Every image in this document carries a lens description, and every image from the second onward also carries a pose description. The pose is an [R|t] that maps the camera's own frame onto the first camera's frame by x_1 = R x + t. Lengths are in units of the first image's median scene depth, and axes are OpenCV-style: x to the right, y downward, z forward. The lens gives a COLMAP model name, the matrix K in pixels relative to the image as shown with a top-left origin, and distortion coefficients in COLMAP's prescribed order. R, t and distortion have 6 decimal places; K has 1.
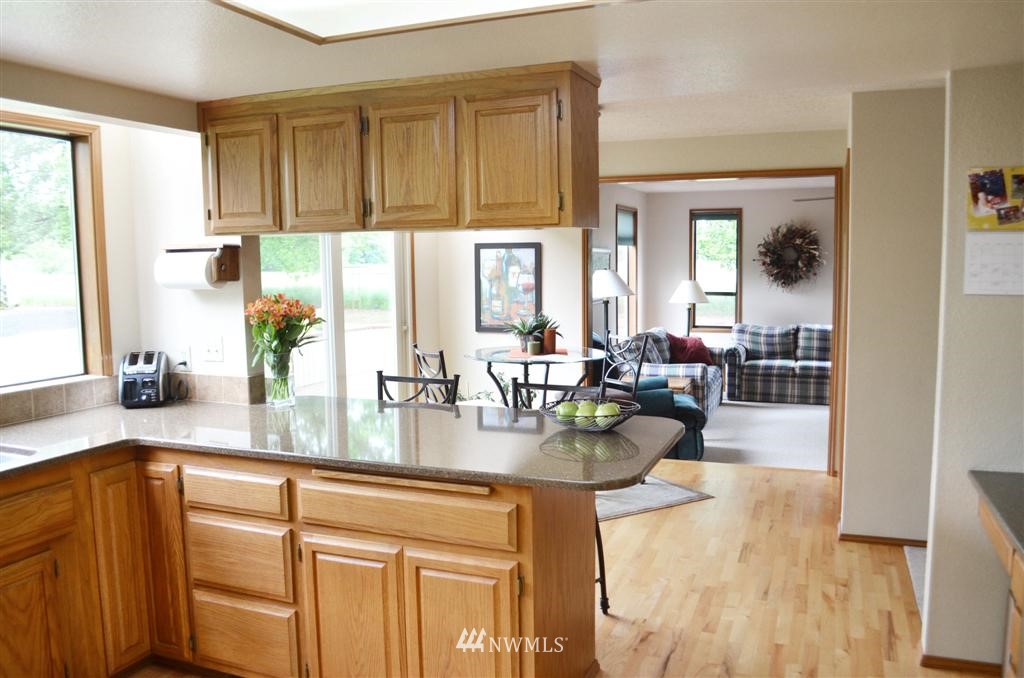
lens RADIAL K [[803.7, 0, 511.7], [0, 803.7, 340.0], [0, 0, 1]] dist [-0.061350, 0.002666]
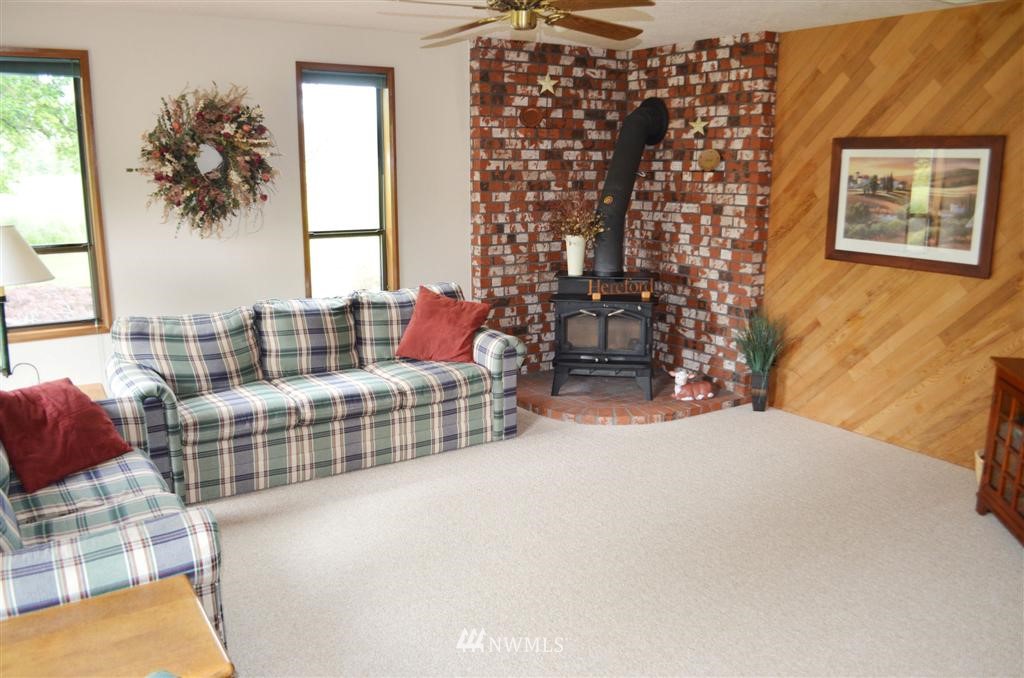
lens RADIAL K [[803.7, 0, 512.7], [0, 803.7, 333.2], [0, 0, 1]] dist [-0.061350, 0.002666]
pose [[0.573735, -0.157690, 0.803718, 0.059048], [0.074394, 0.987268, 0.140596, -0.059016], [-0.815655, -0.020873, 0.578162, 0.598572]]
